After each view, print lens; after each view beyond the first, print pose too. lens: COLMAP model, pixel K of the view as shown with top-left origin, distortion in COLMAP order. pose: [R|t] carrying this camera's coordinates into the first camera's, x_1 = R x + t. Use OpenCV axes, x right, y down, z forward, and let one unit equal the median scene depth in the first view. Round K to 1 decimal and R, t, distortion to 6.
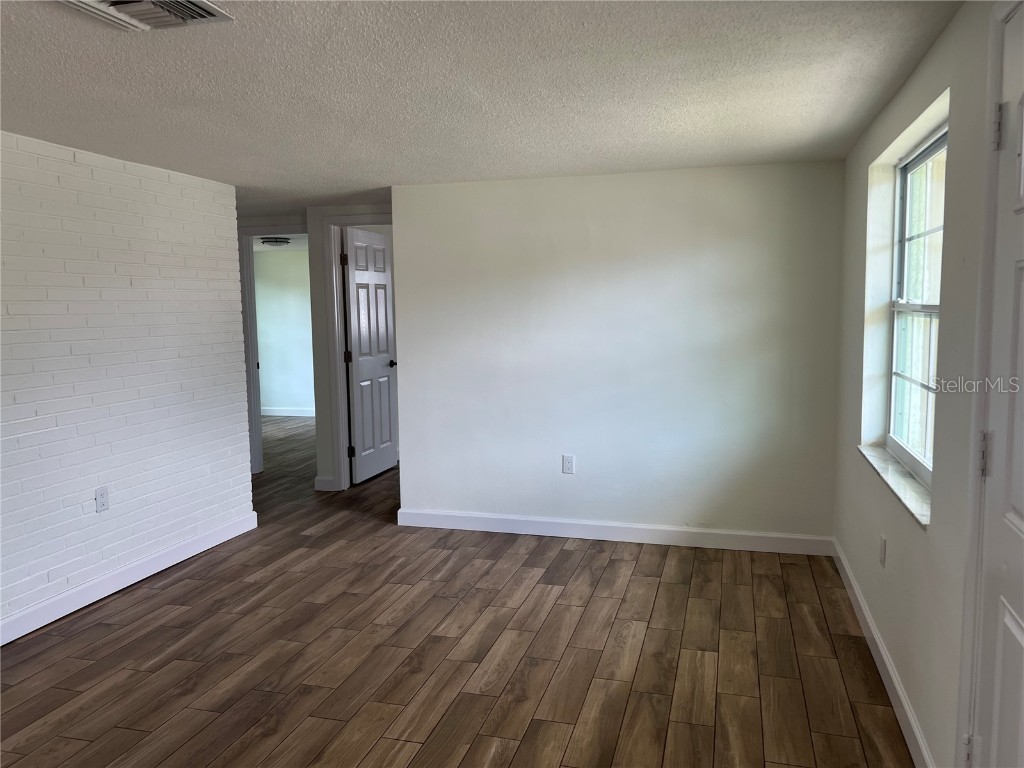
lens RADIAL K [[761.8, 0, 514.0], [0, 761.8, 383.9], [0, 0, 1]] dist [0.000861, -0.006933]
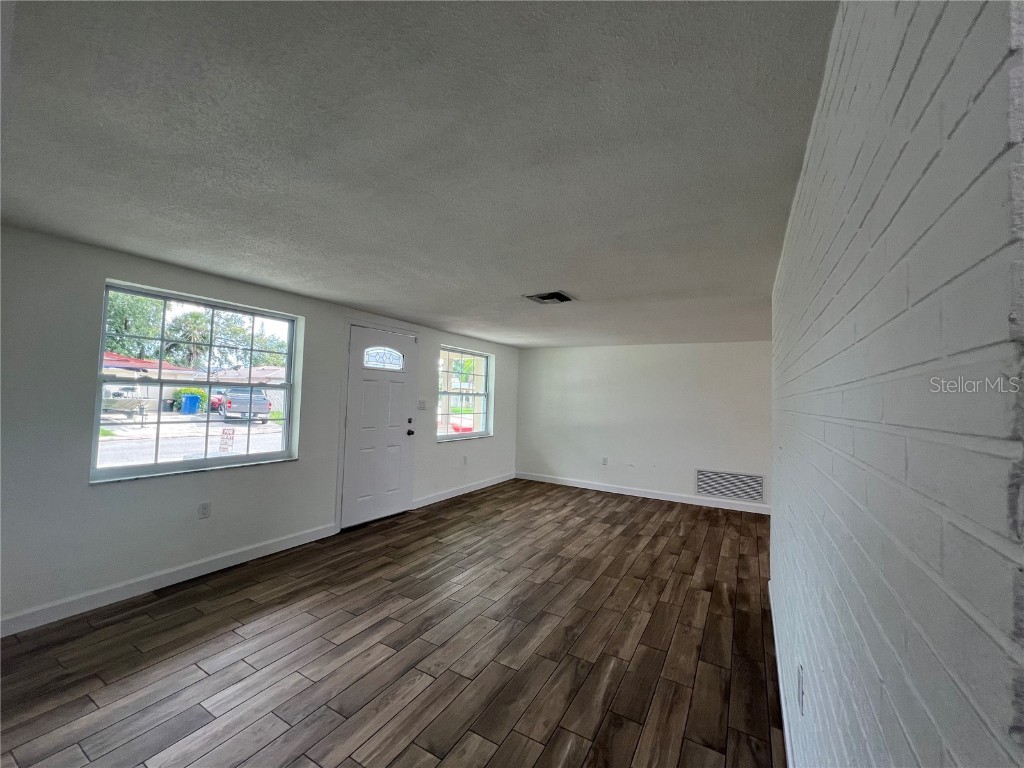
lens RADIAL K [[411.1, 0, 511.4], [0, 411.1, 378.4], [0, 0, 1]] dist [-0.003807, 0.000955]
pose [[-0.968250, -0.010280, 0.249772, -0.454772], [0.003395, 0.998521, 0.054258, -0.144342], [-0.249960, 0.053383, -0.966783, 1.595501]]
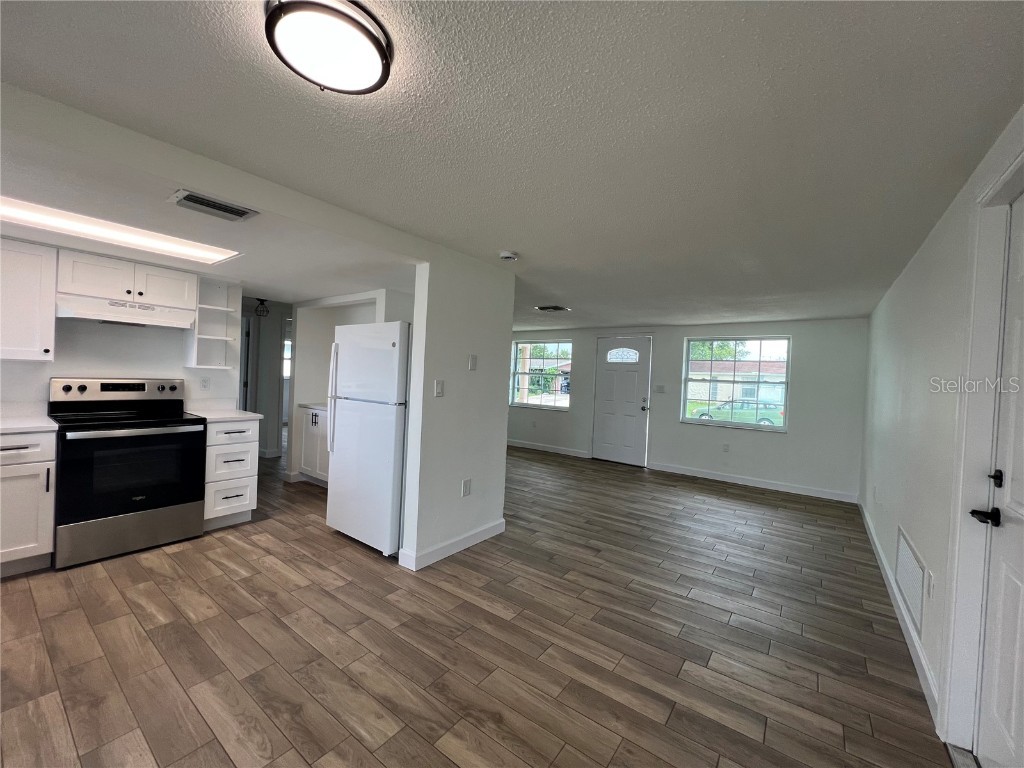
lens RADIAL K [[411.1, 0, 511.6], [0, 411.1, 379.3], [0, 0, 1]] dist [-0.003807, 0.000955]
pose [[0.358514, 0.021517, 0.933276, -1.796012], [0.052932, 0.997657, -0.043335, 0.037557], [-0.932022, 0.064937, 0.356536, 0.166457]]
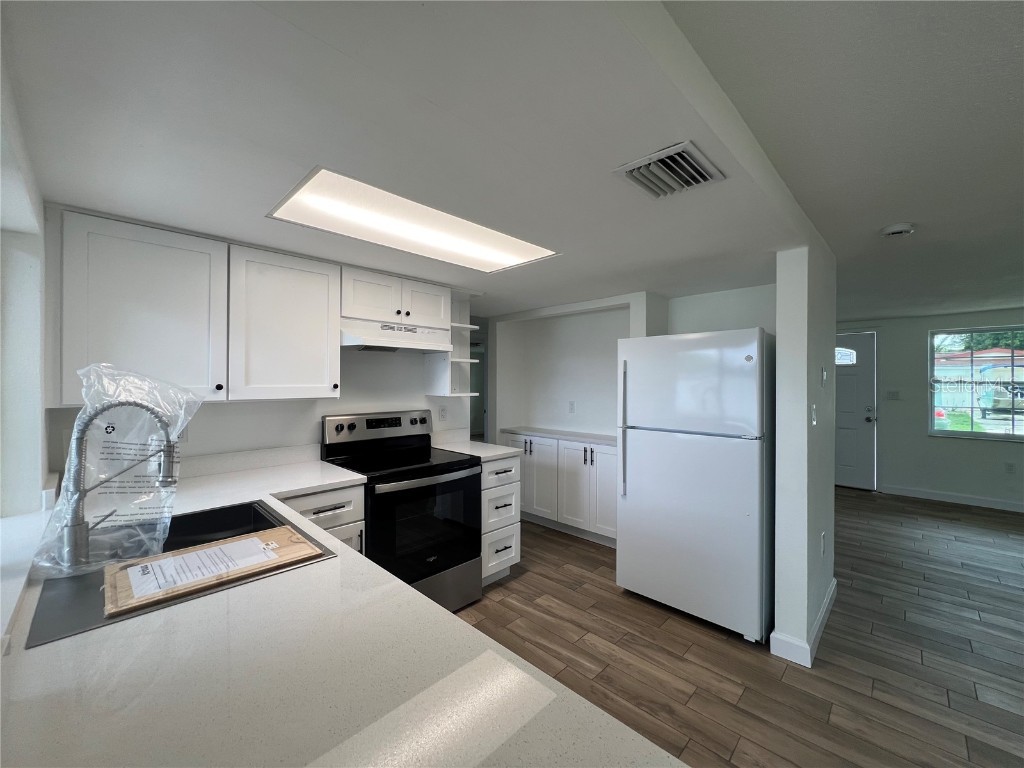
lens RADIAL K [[411.1, 0, 510.4], [0, 411.1, 380.4], [0, 0, 1]] dist [-0.003807, 0.000955]
pose [[0.482812, 0.016905, 0.875561, -1.832514], [0.085964, 0.994070, -0.066597, -0.041721], [-0.871494, 0.107420, 0.478496, 0.725797]]
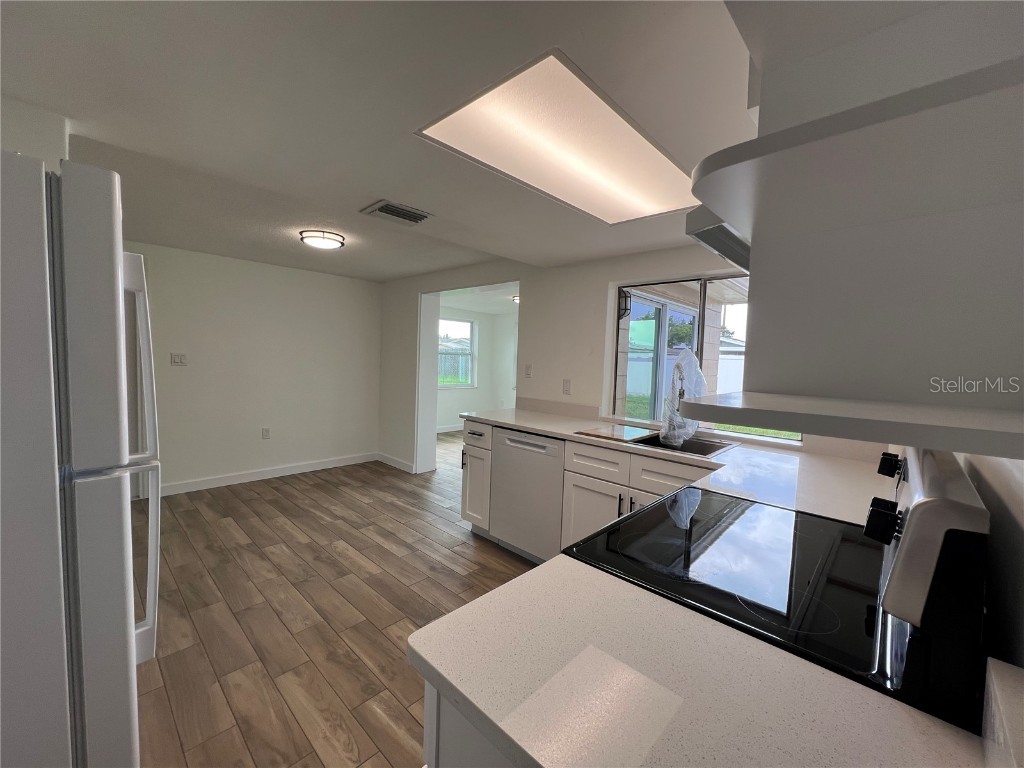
lens RADIAL K [[410.7, 0, 507.6], [0, 410.7, 382.4], [0, 0, 1]] dist [0.000620, 0.000114]
pose [[-0.467149, 0.053373, -0.882566, -0.898248], [-0.120835, 0.984957, 0.123524, -0.097978], [0.875883, 0.164350, -0.453672, 1.249394]]
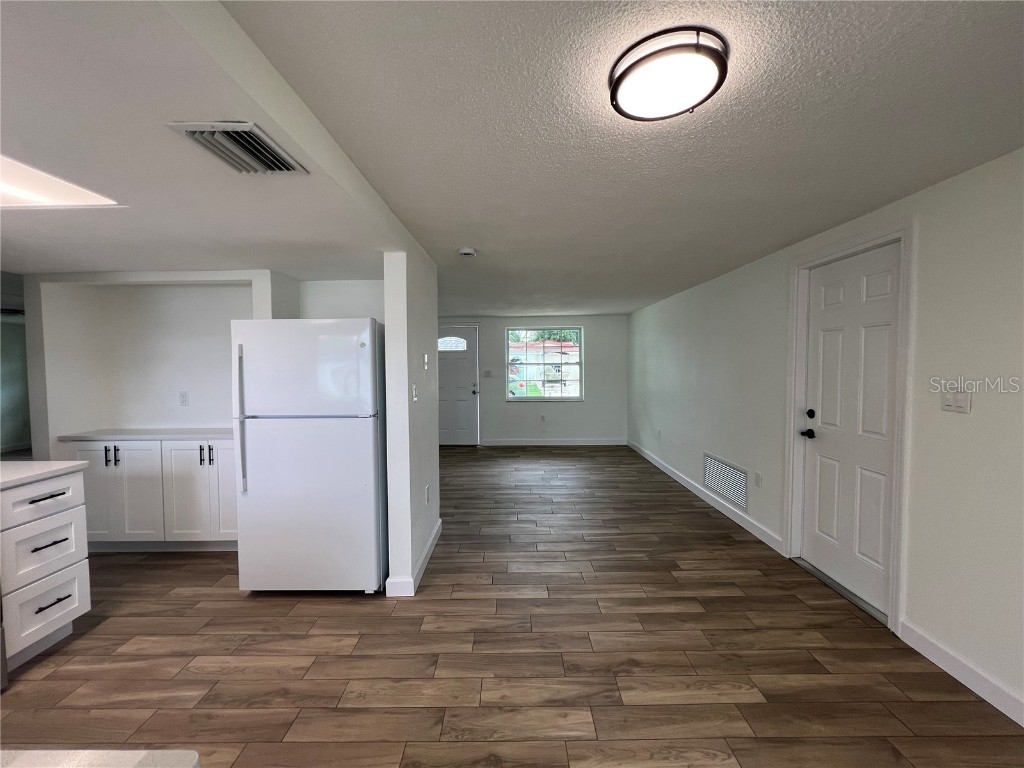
lens RADIAL K [[411.1, 0, 511.5], [0, 411.1, 380.4], [0, 0, 1]] dist [-0.003807, 0.000955]
pose [[-0.264607, -0.024200, 0.964053, -1.848173], [0.116625, 0.991545, 0.056901, -0.036616], [-0.957278, 0.127489, -0.259547, 0.648141]]
